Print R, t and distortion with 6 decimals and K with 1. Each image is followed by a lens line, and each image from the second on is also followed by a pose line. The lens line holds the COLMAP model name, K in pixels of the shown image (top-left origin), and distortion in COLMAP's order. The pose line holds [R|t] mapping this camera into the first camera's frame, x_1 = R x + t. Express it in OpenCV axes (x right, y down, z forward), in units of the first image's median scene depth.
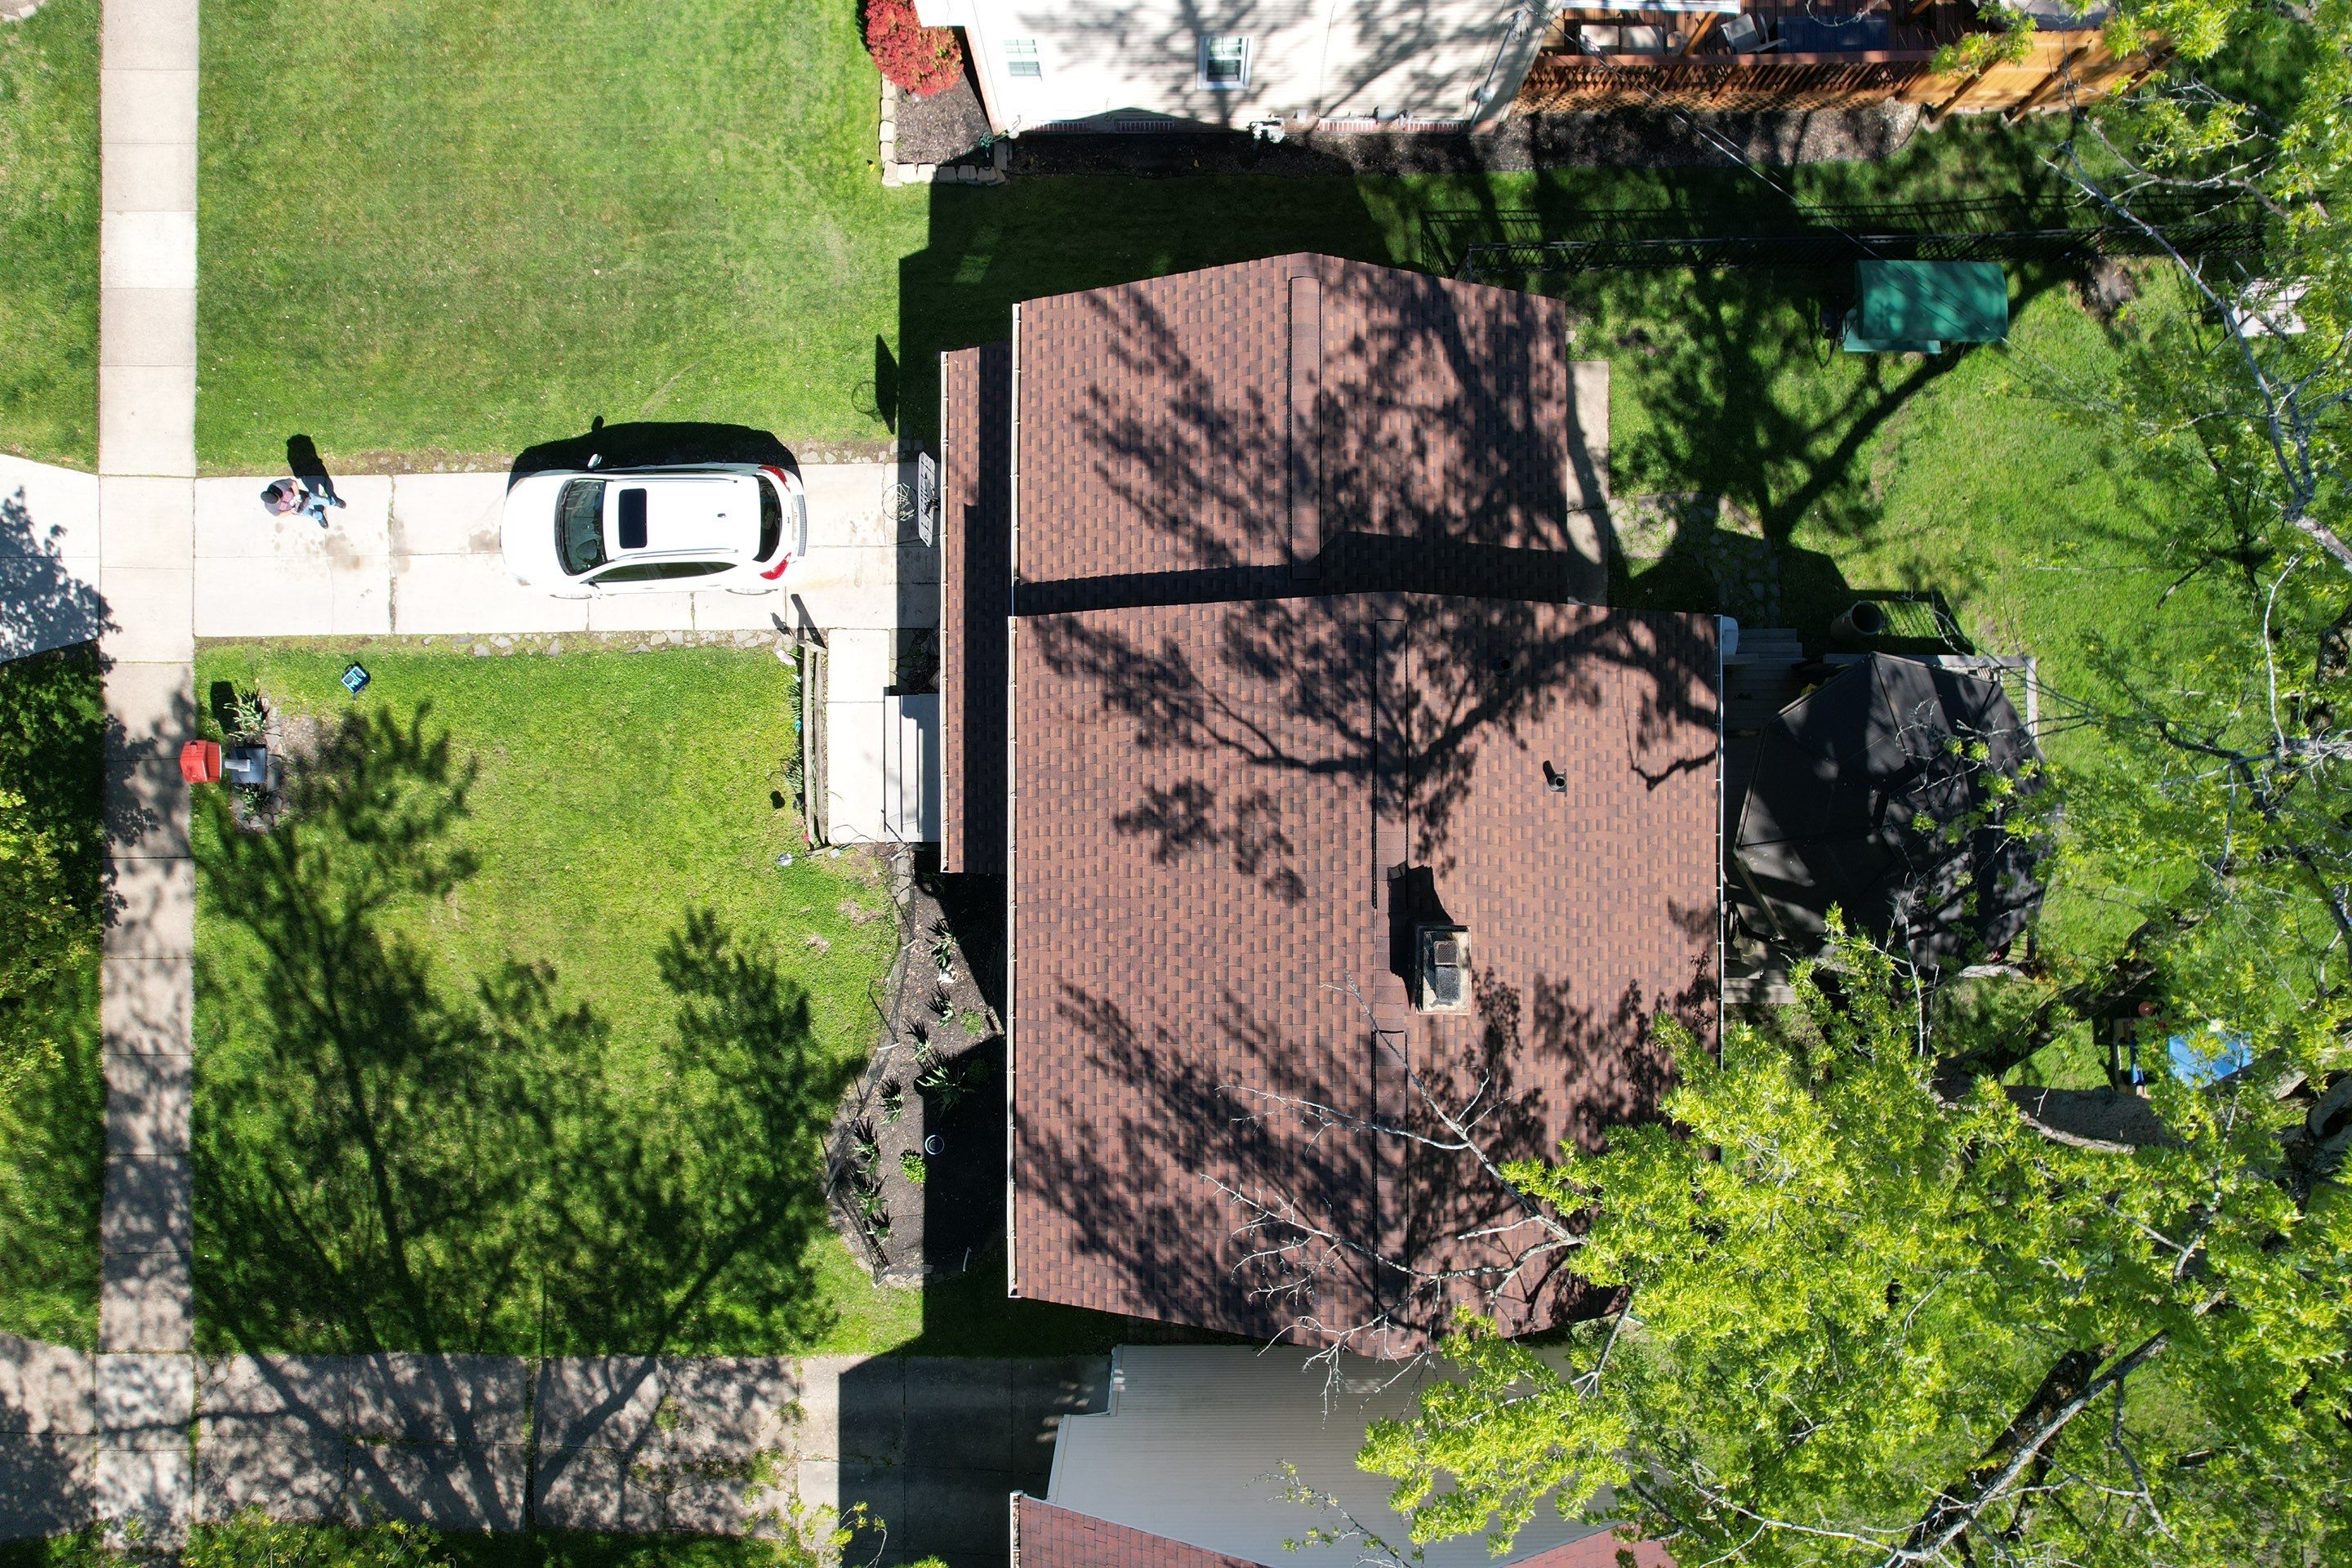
lens RADIAL K [[1505.2, 0, 1172.8], [0, 1505.2, 783.2], [0, 0, 1]] dist [-0.075538, 0.066158]
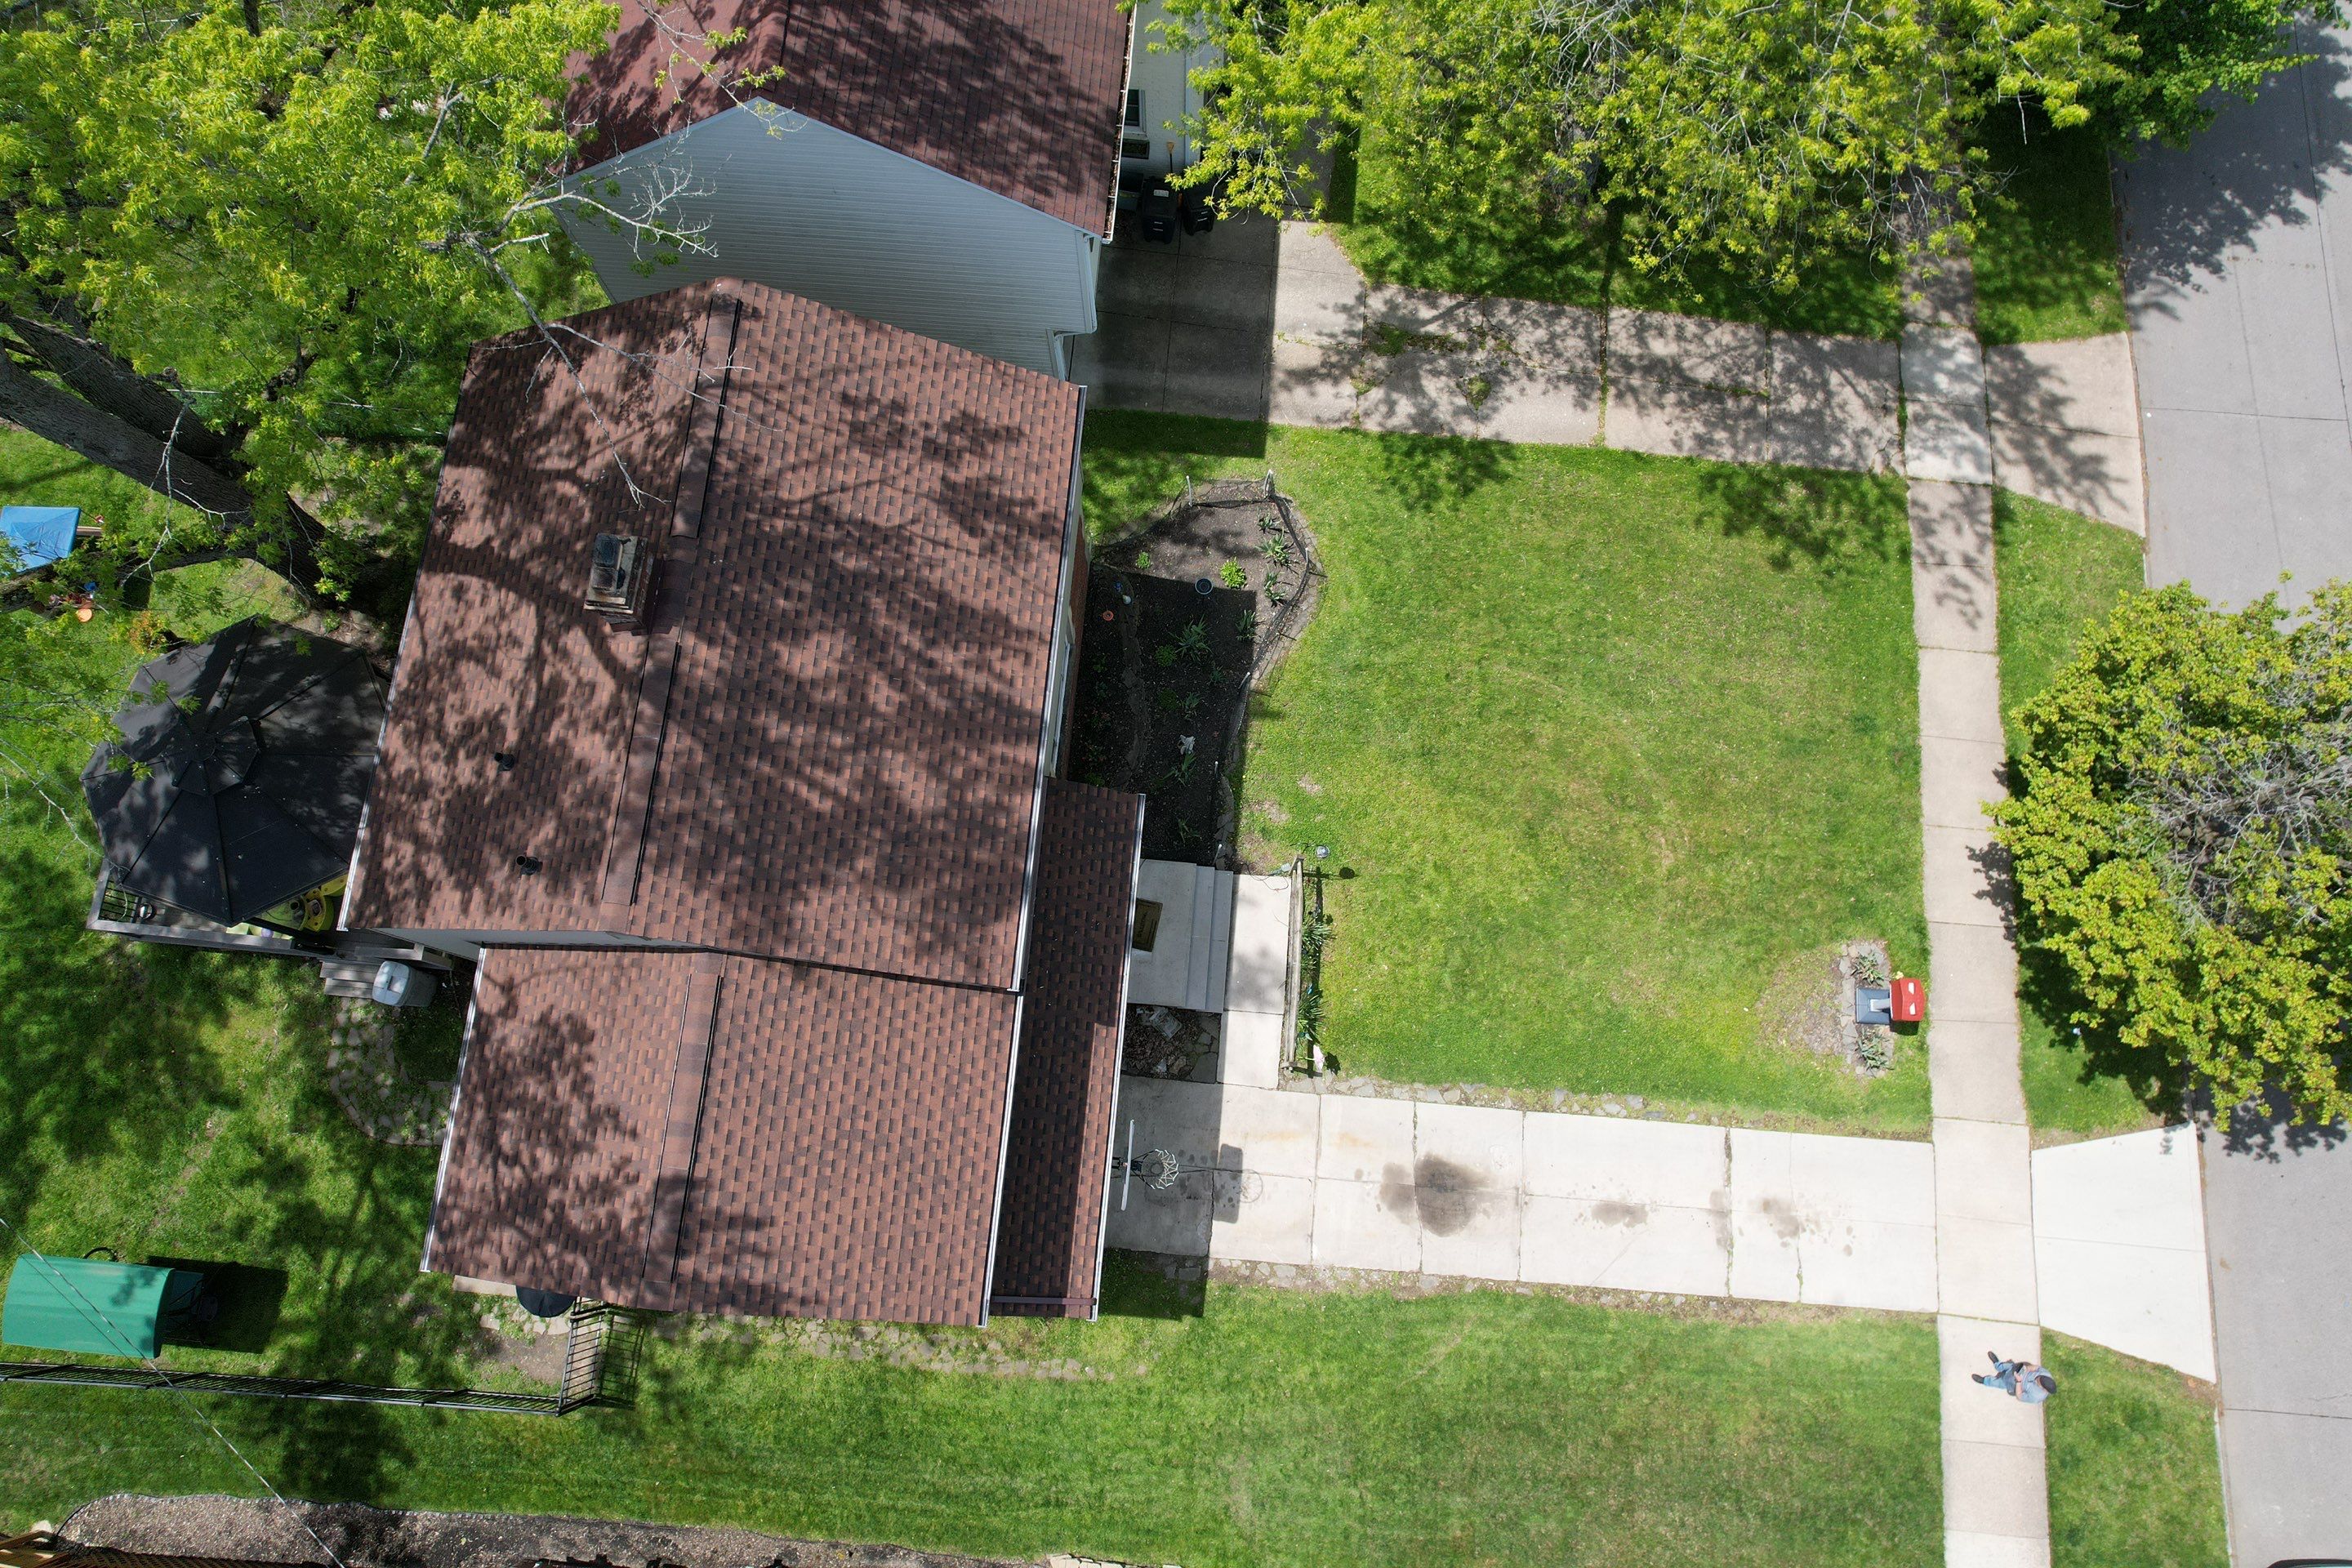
lens RADIAL K [[1505.2, 0, 1173.6], [0, 1505.2, 791.5], [0, 0, 1]] dist [-0.075538, 0.066158]
pose [[-0.995919, -0.087159, 0.023416, -0.172709], [0.090248, -0.963416, 0.252359, -0.176056], [0.000564, 0.253442, 0.967350, -0.011127]]
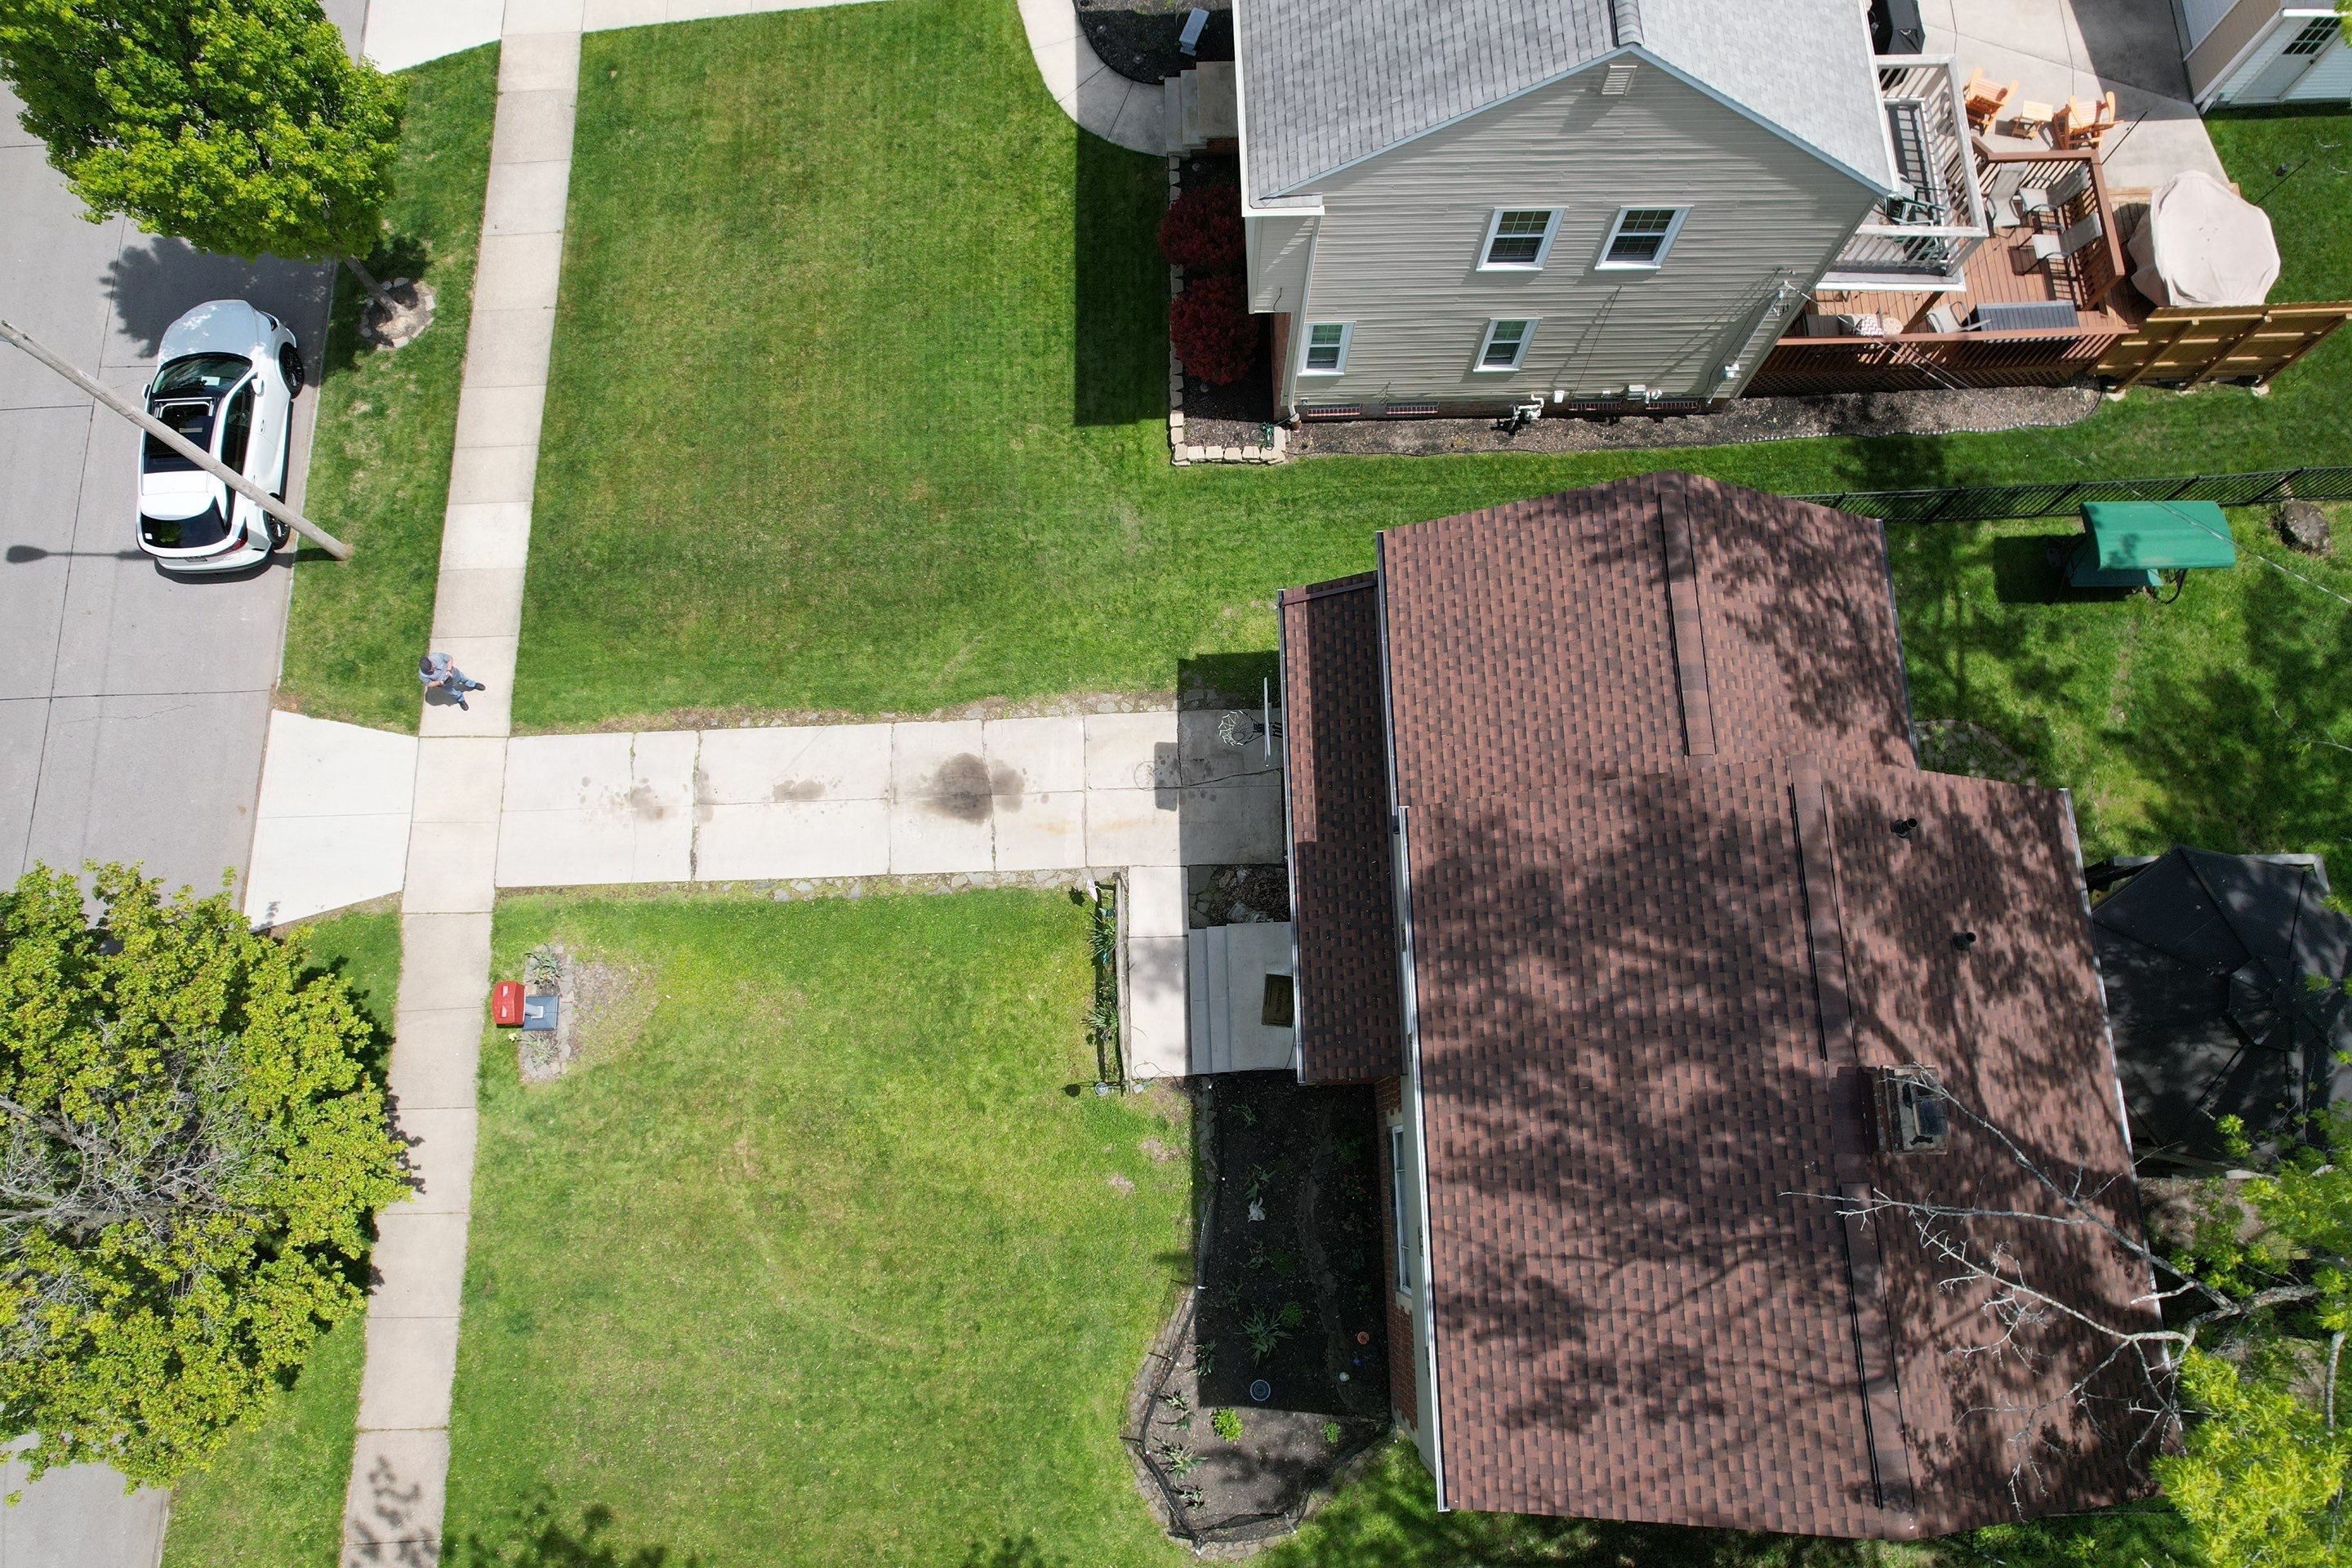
lens RADIAL K [[1505.2, 0, 1176.6], [0, 1505.2, 783.2], [0, 0, 1]] dist [-0.075538, 0.066158]
pose [[0.999816, -0.019162, -0.000328, -0.201498], [0.018519, 0.970350, -0.240993, 0.092238], [0.004936, 0.240943, 0.970527, -0.013448]]
